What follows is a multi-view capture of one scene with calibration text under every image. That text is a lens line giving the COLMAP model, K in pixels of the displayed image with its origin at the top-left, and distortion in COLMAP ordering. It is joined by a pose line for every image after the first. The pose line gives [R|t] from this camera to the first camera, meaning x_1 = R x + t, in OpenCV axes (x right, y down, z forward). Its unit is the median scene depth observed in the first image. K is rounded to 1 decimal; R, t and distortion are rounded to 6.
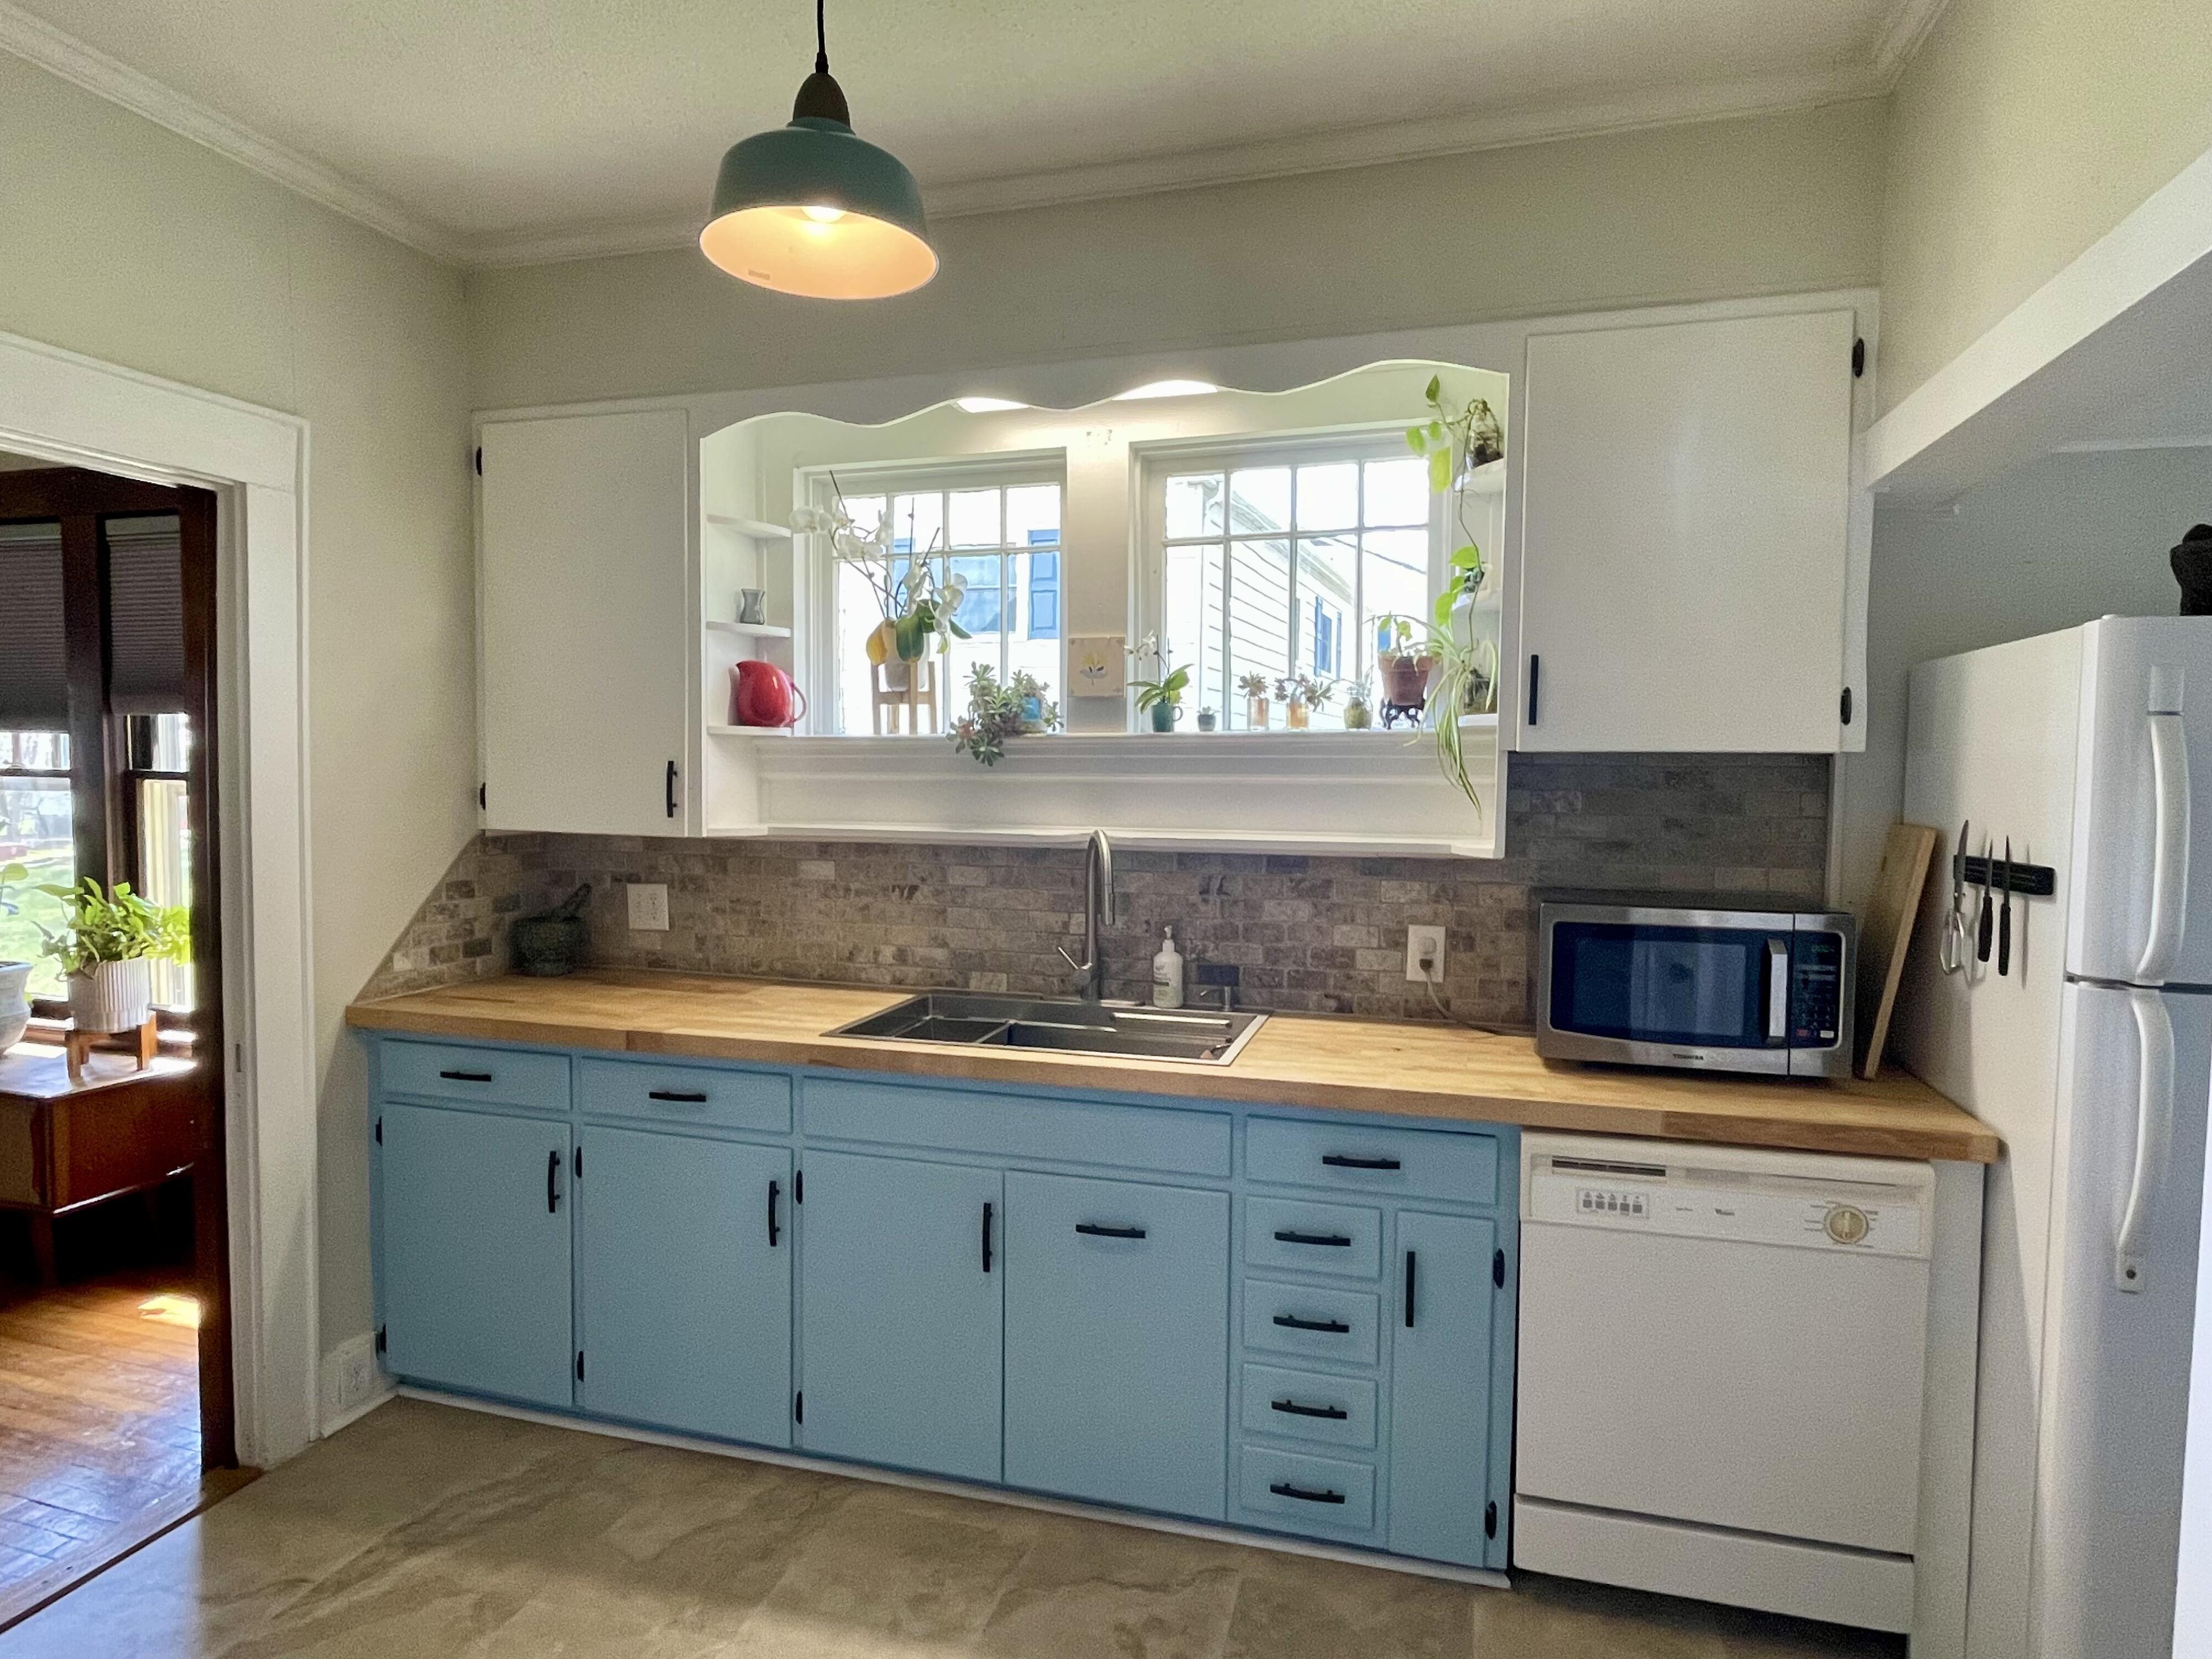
lens RADIAL K [[1250.3, 0, 1106.7], [0, 1250.3, 834.4], [0, 0, 1]] dist [0.005354, 0.002238]
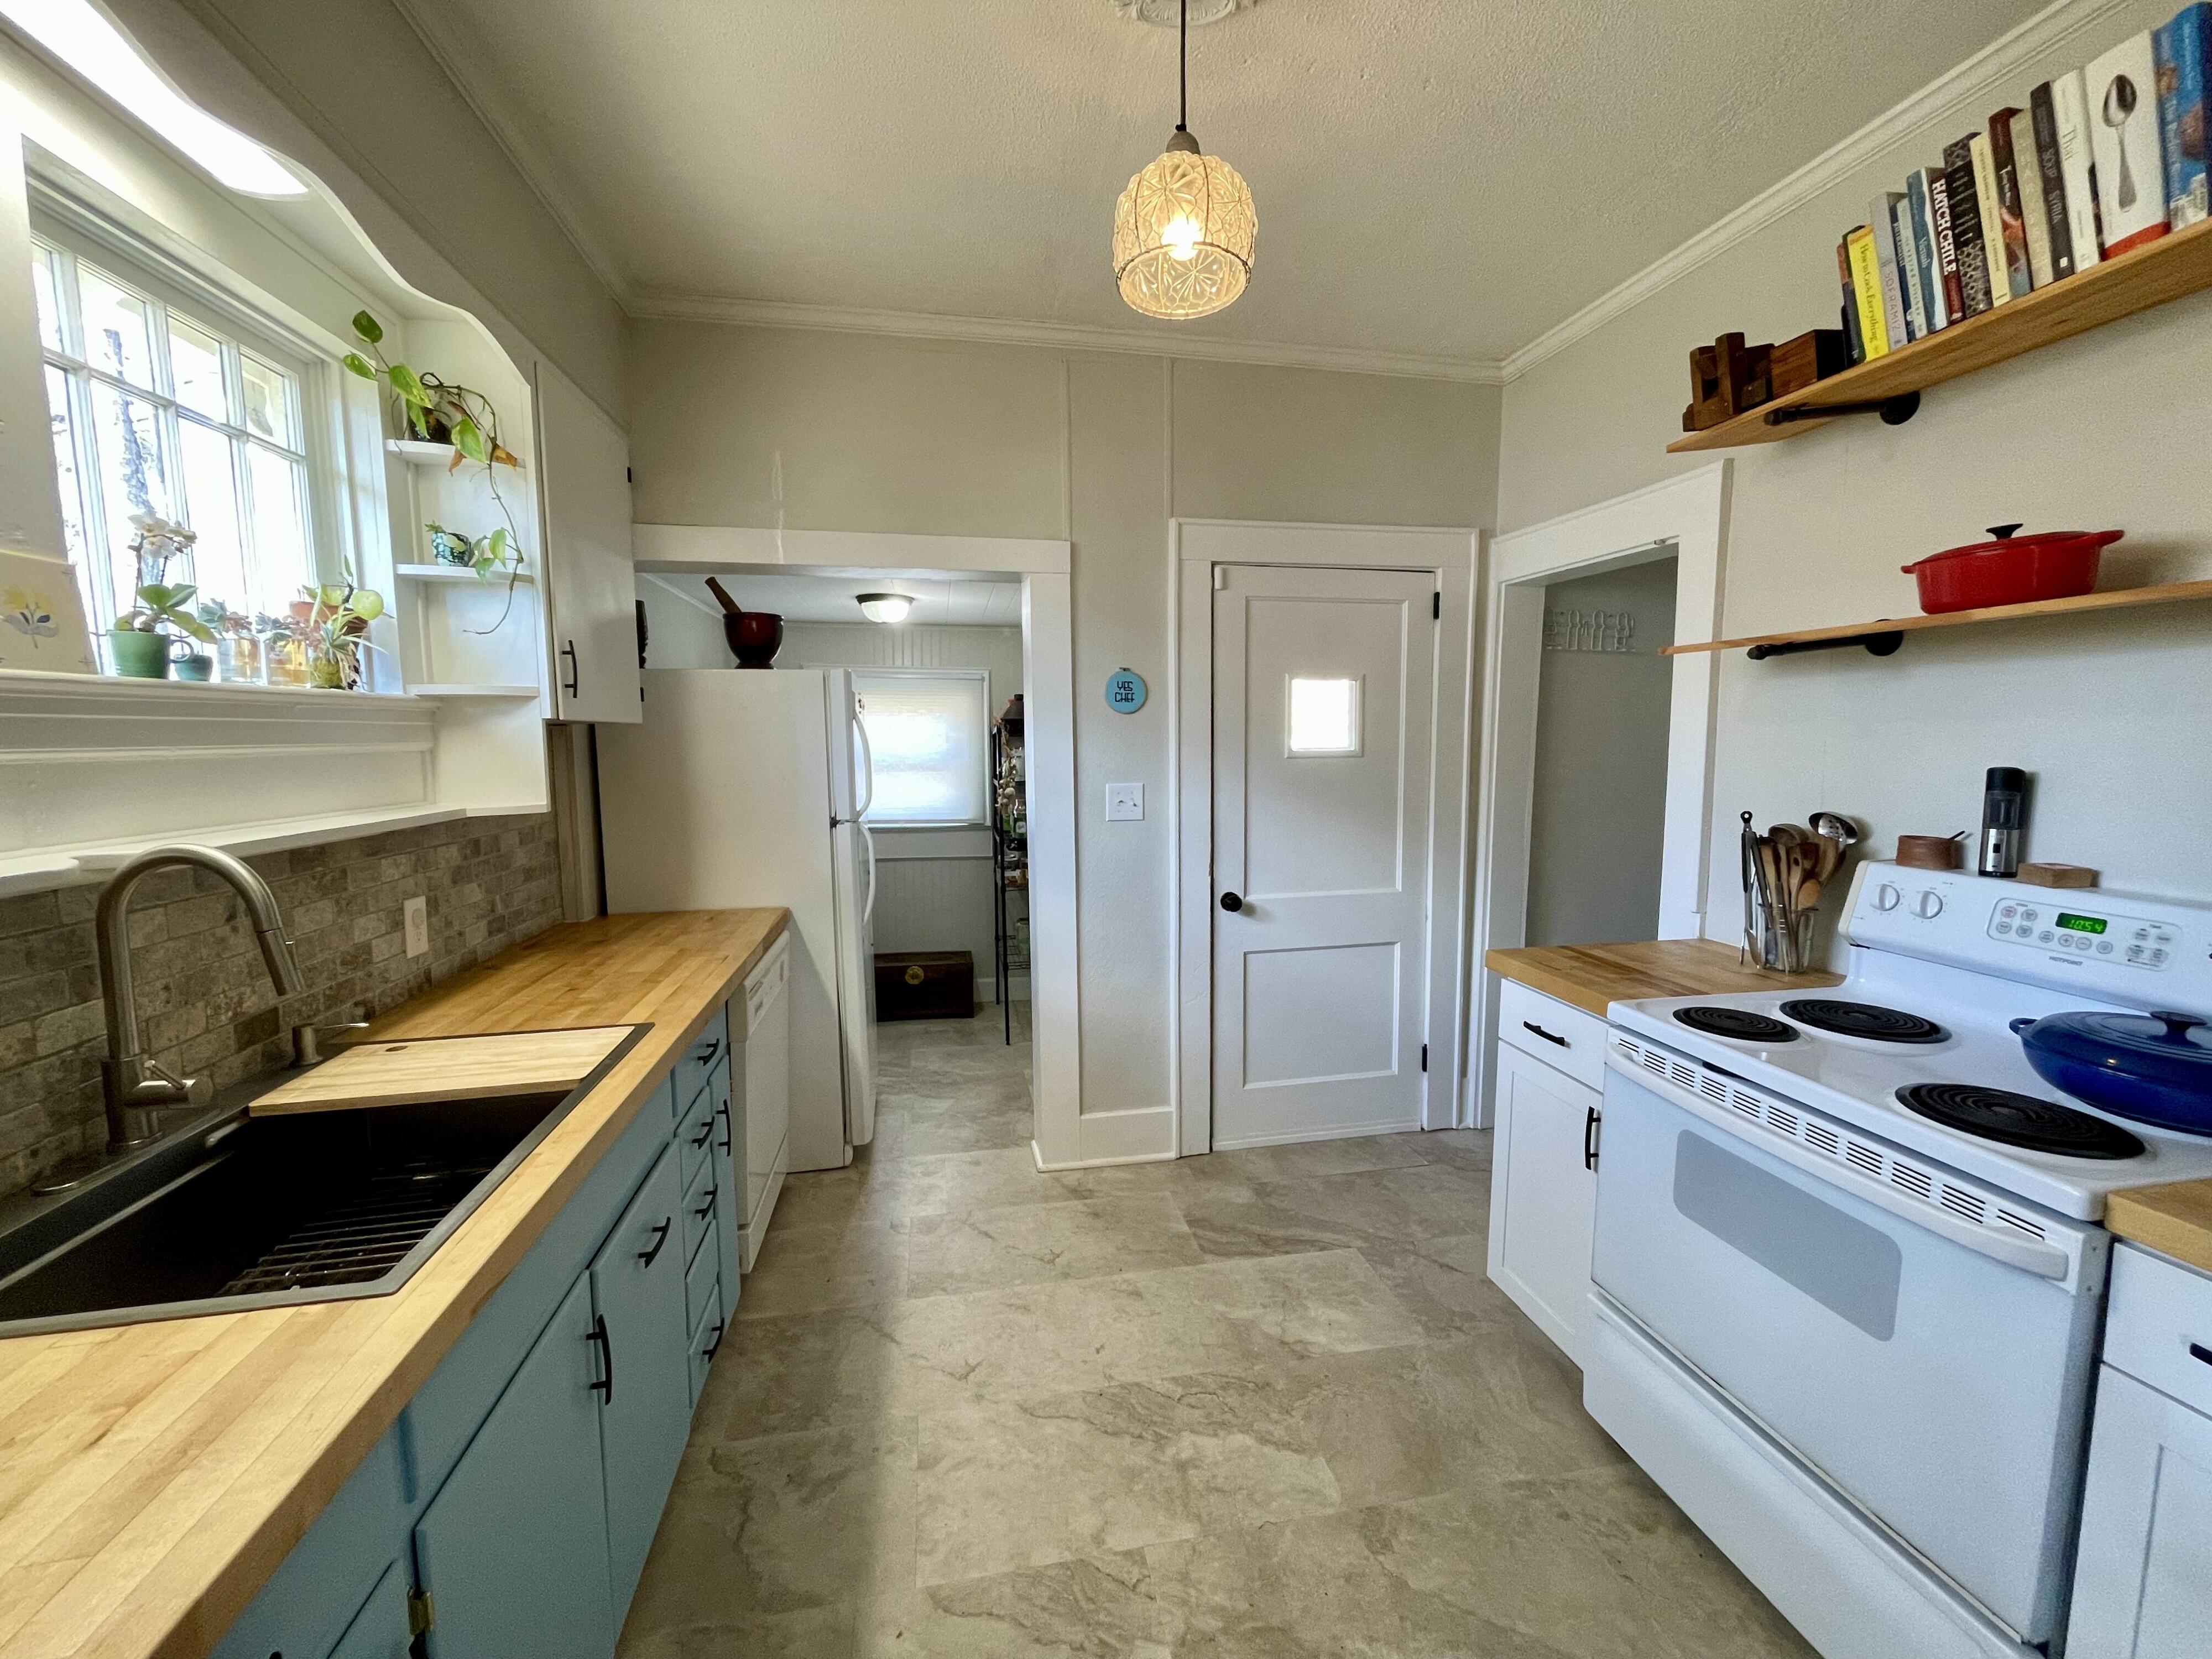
lens RADIAL K [[889.6, 0, 1106.0], [0, 889.6, 835.5], [0, 0, 1]] dist [-0.002623, -0.000934]
pose [[-0.452577, -0.101772, 0.885898, -0.538952], [0.055028, 0.988385, 0.141658, -0.039272], [-0.890026, 0.112861, -0.441720, 0.744329]]
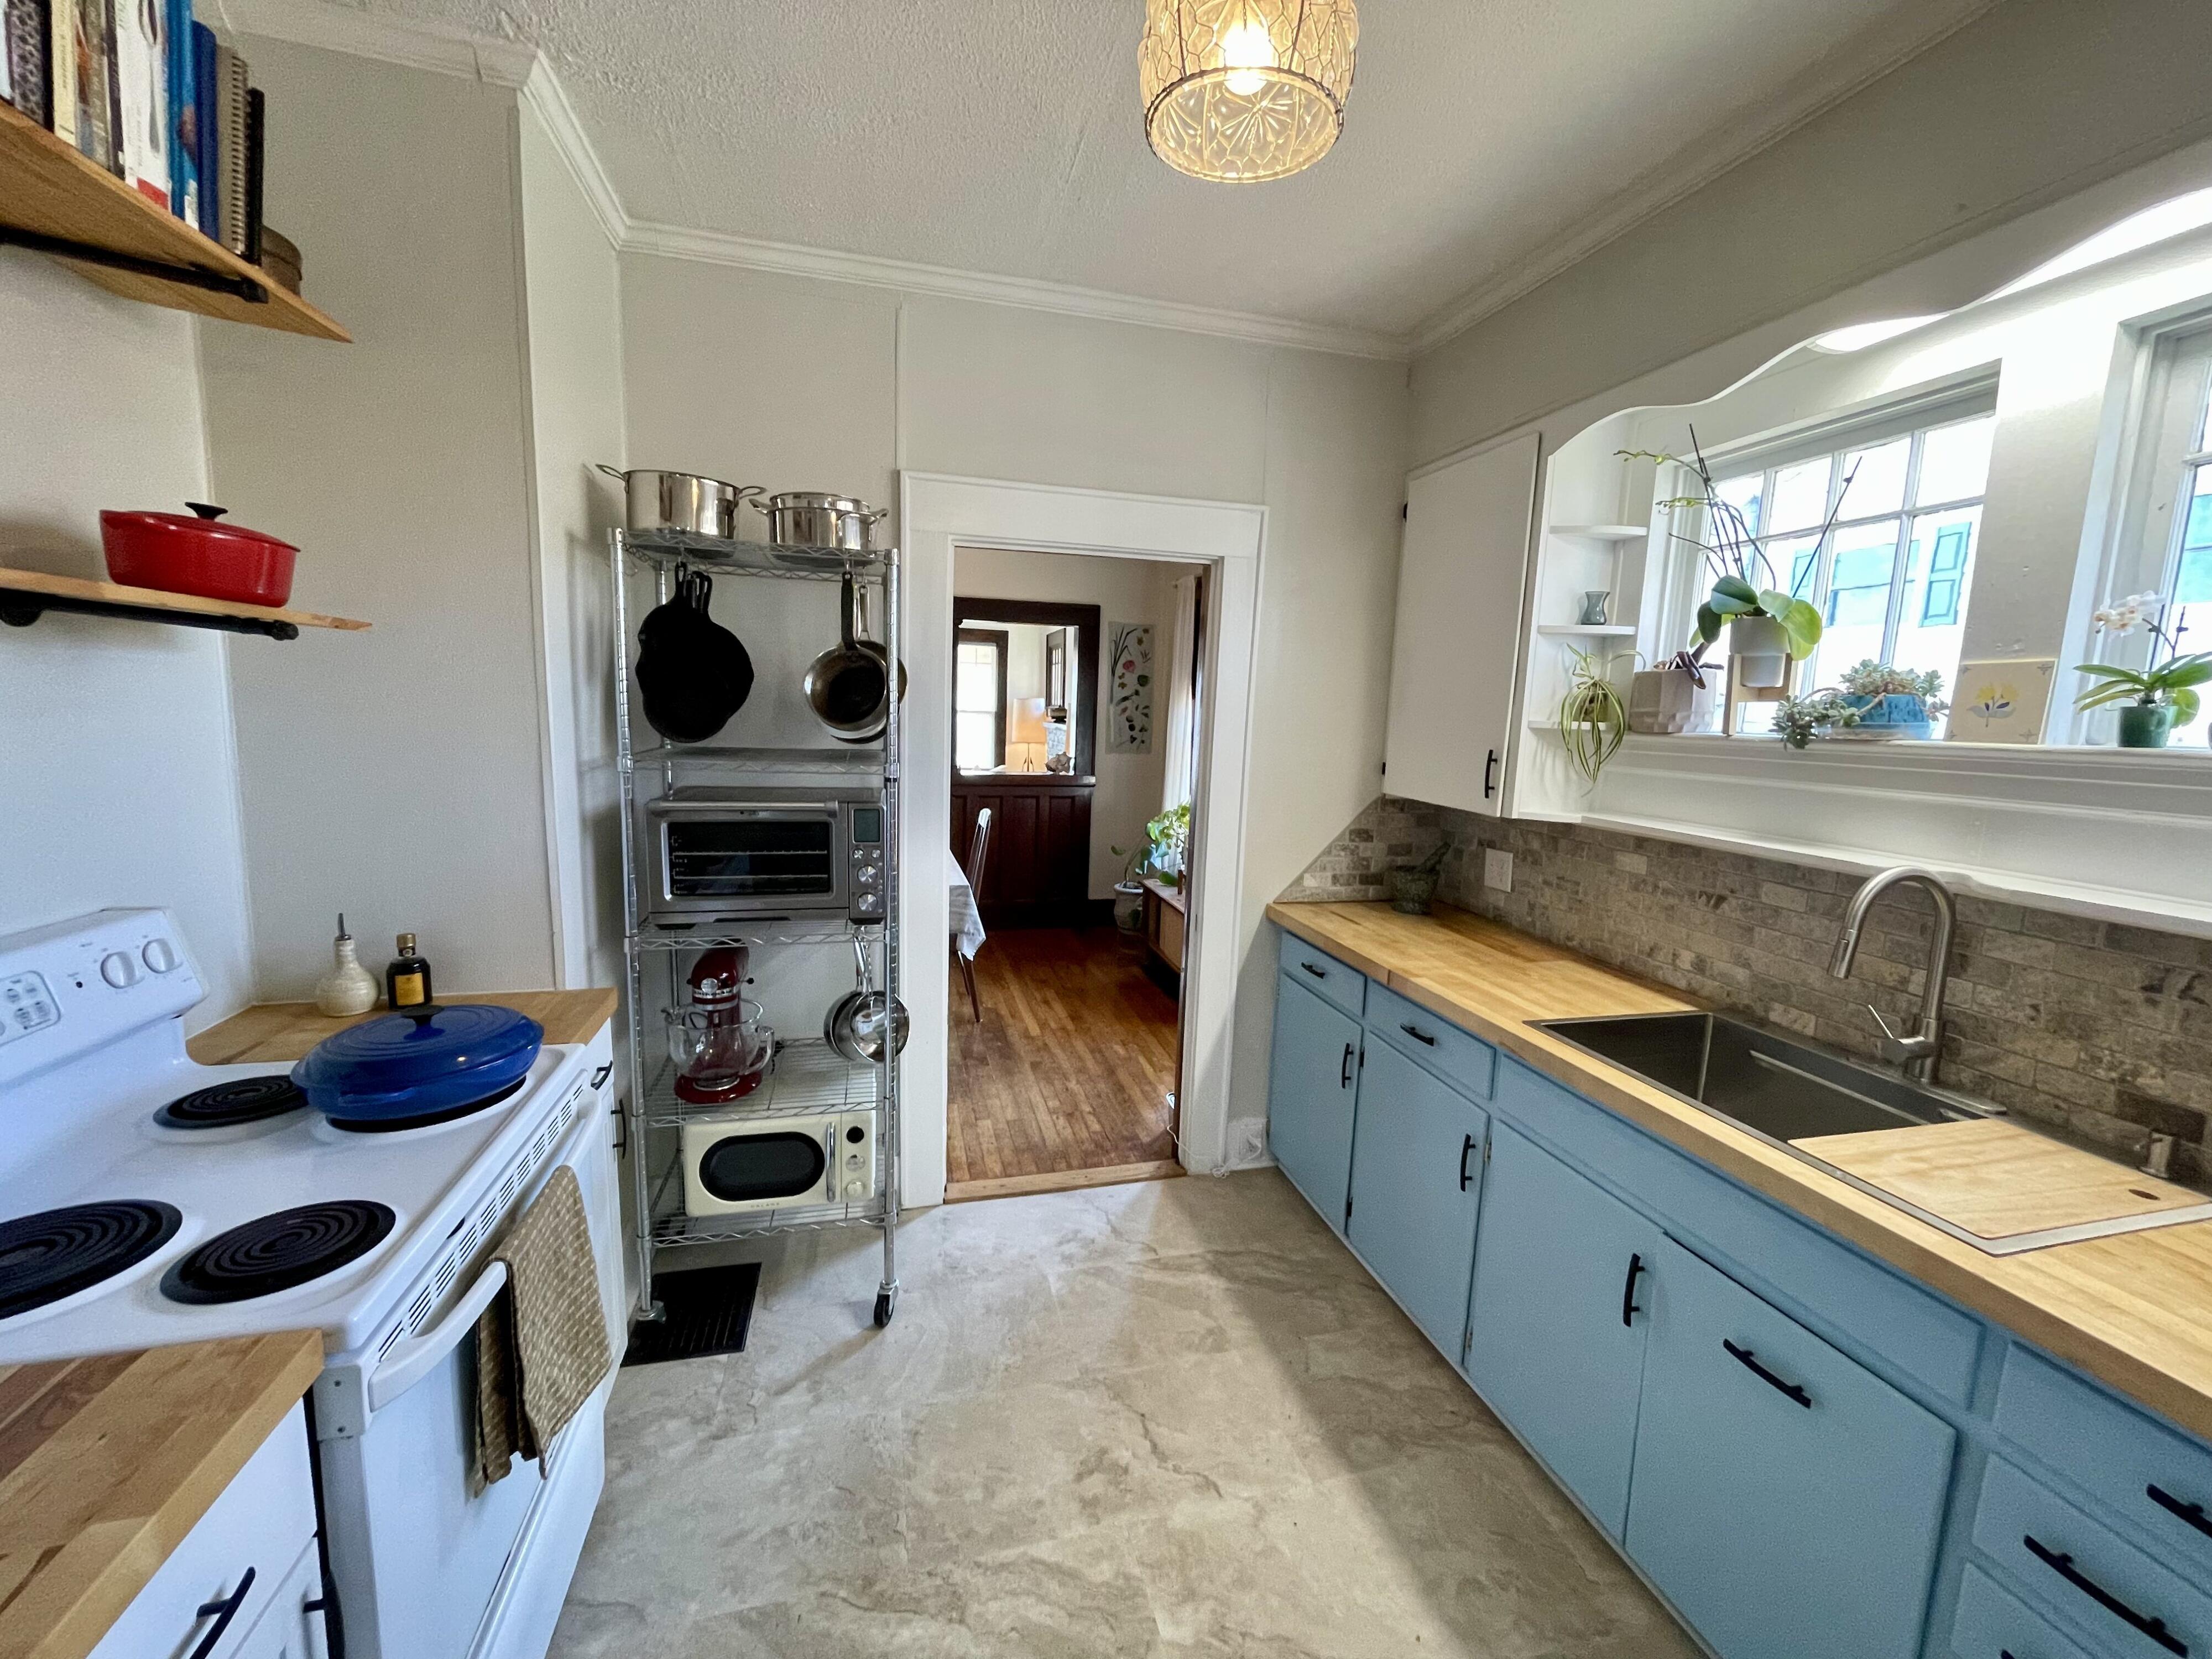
lens RADIAL K [[889.6, 0, 1115.8], [0, 889.6, 835.2], [0, 0, 1]] dist [-0.002623, -0.000934]
pose [[0.521435, 0.133661, -0.842758, 0.168582], [-0.081240, 0.990945, 0.106899, -0.039268], [0.849415, 0.012725, 0.527572, 0.263135]]
